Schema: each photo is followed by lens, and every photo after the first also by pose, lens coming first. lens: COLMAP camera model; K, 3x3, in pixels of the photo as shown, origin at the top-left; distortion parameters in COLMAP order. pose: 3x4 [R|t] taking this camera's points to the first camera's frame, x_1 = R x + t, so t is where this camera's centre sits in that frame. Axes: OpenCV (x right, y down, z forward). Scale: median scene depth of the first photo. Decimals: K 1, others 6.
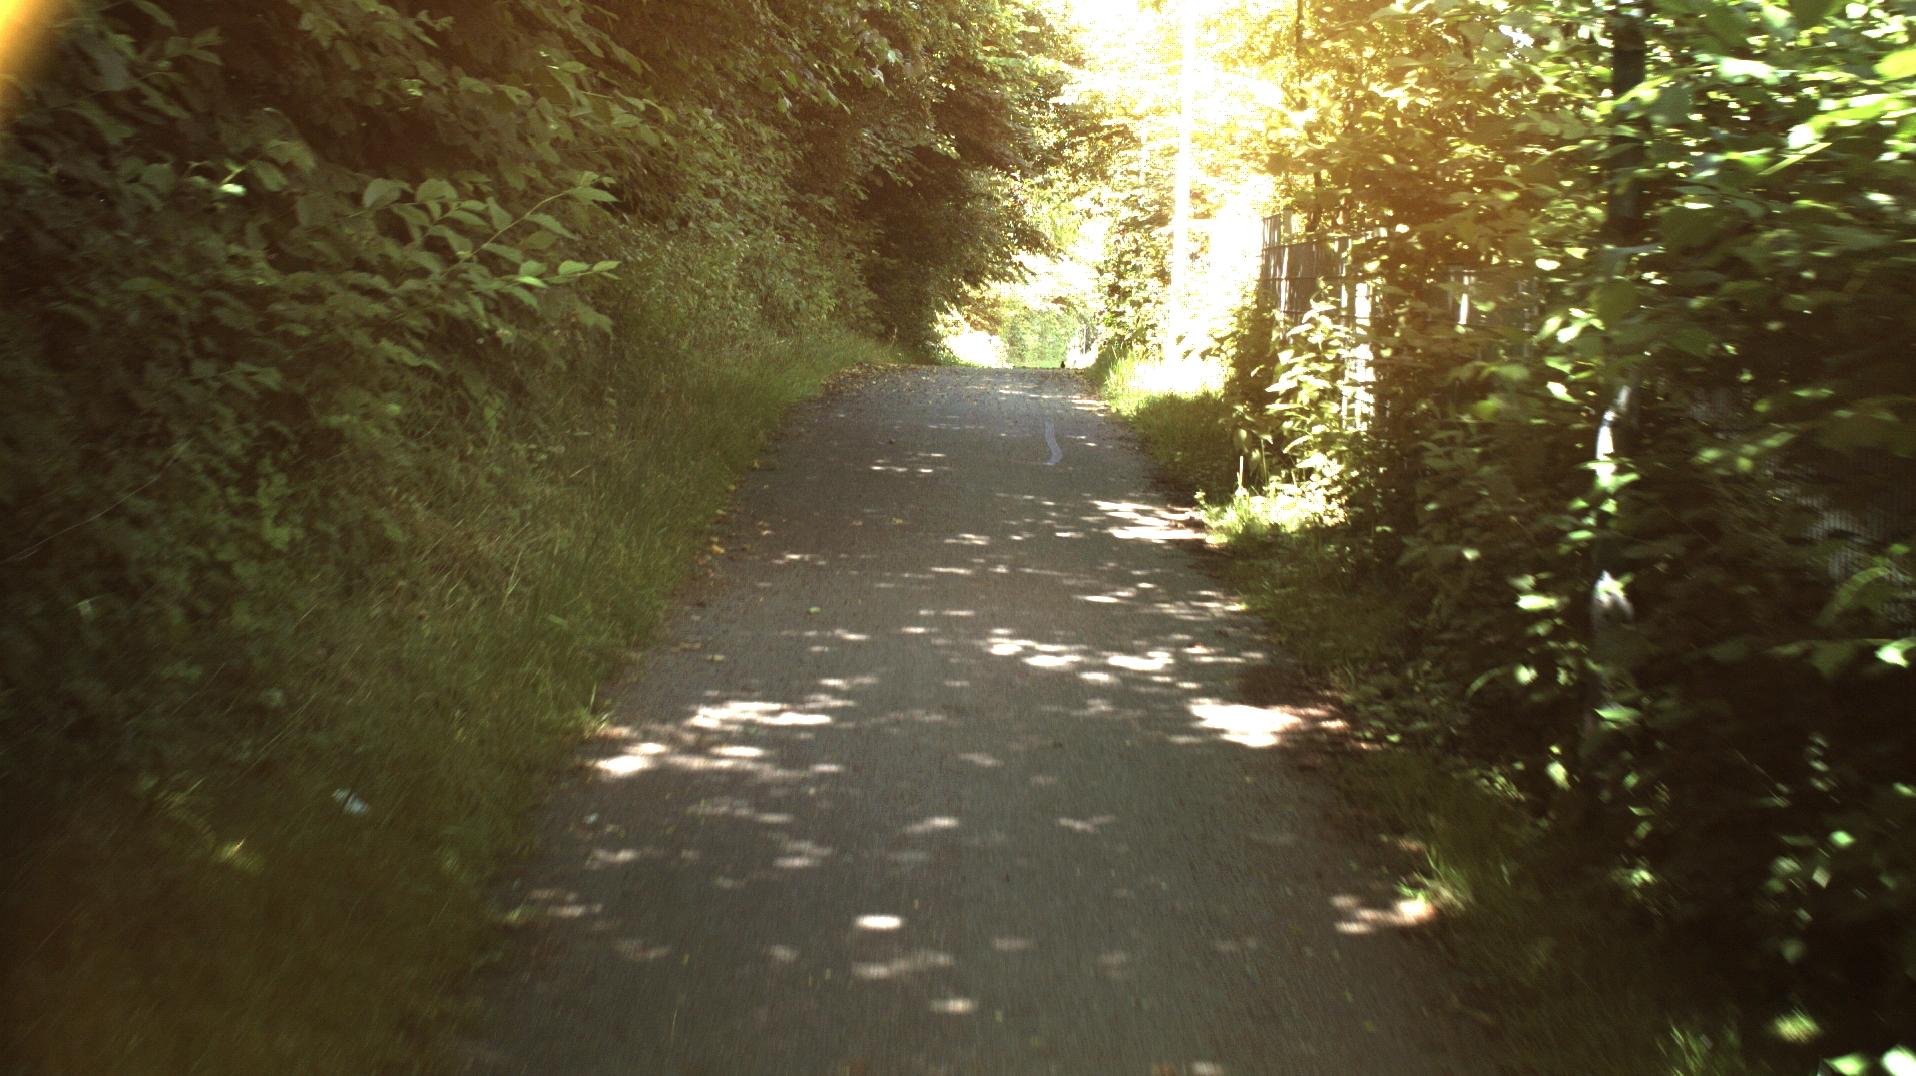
lens RADIAL K [[2755.3, 0, 958.0], [0, 2755.3, 538.0], [0, 0, 1]] dist [-0.290703, 0.545111]
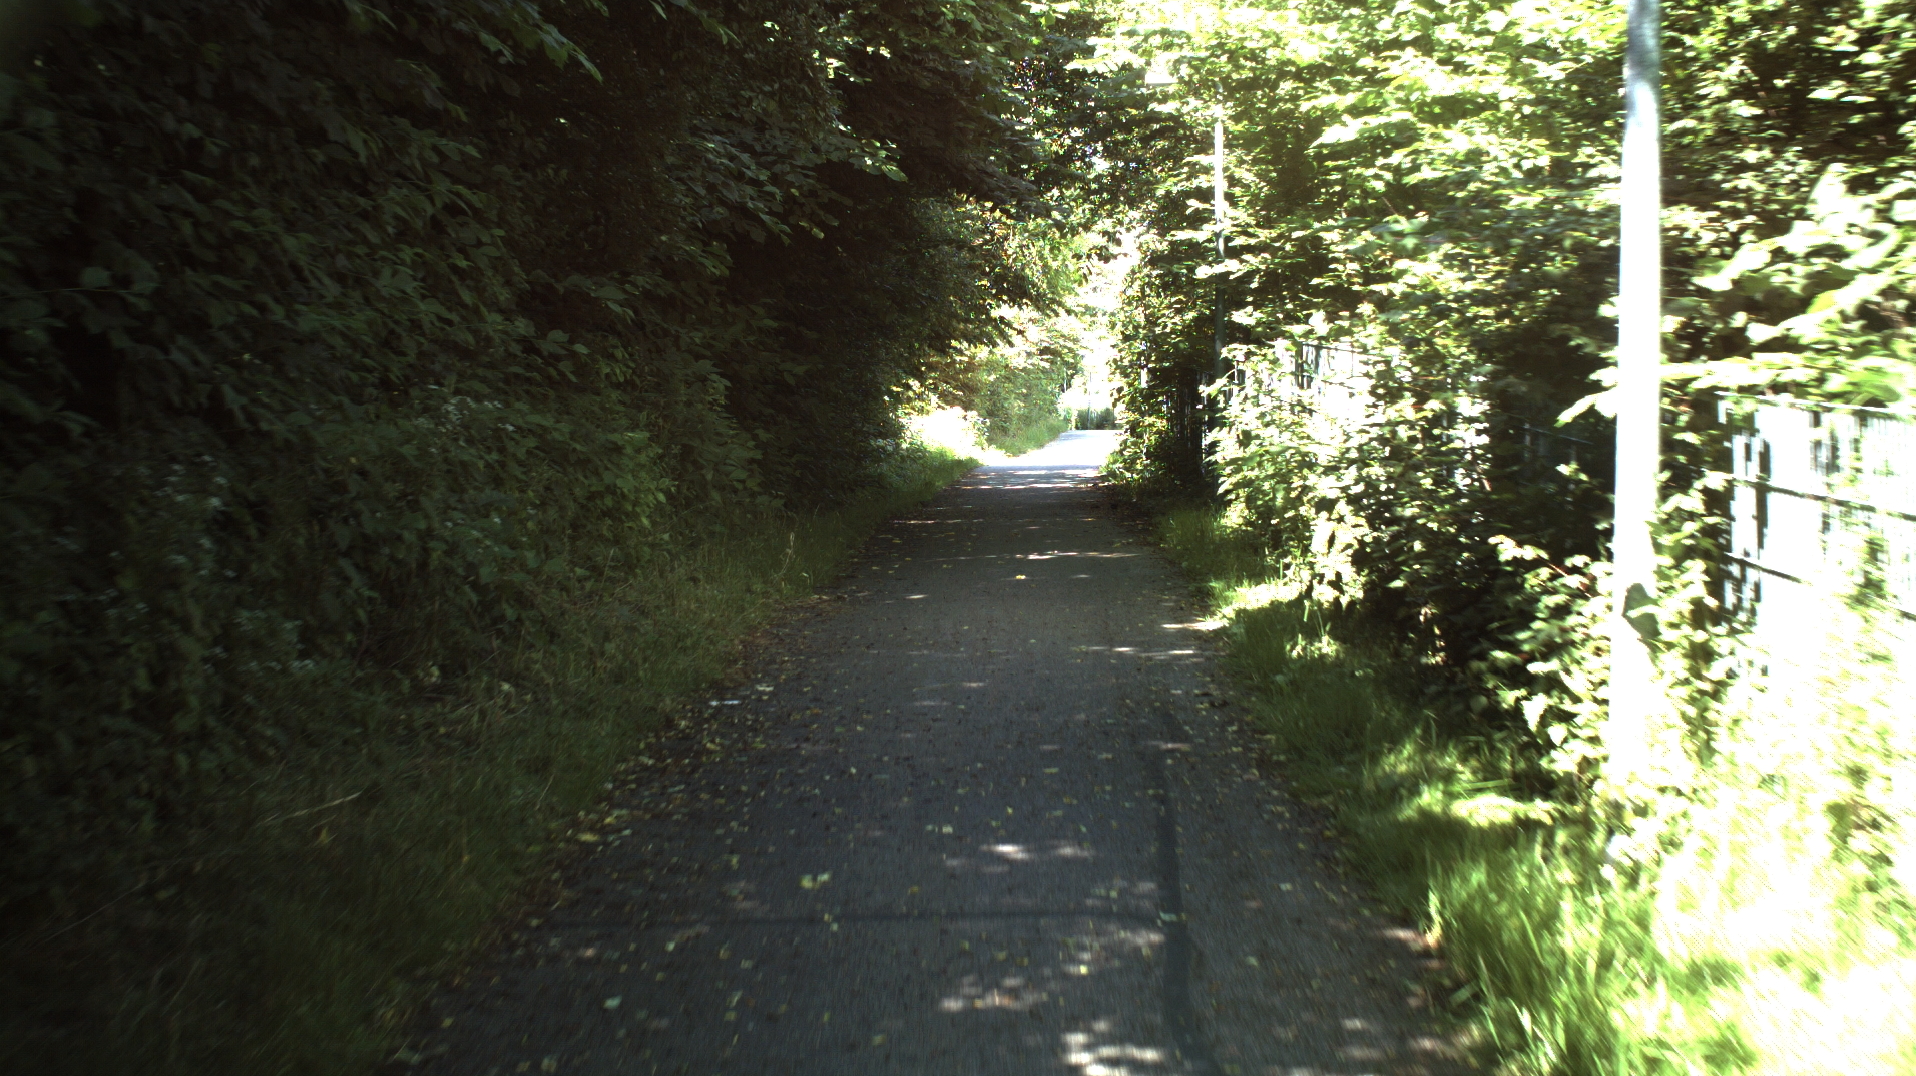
lens RADIAL K [[2755.3, 0, 958.0], [0, 2755.3, 538.0], [0, 0, 1]] dist [-0.290703, 0.545111]
pose [[0.998650, -0.051270, 0.008358, 0.004197], [0.051345, 0.998640, -0.009072, -0.095798], [-0.007881, 0.009488, 0.999924, 0.698029]]
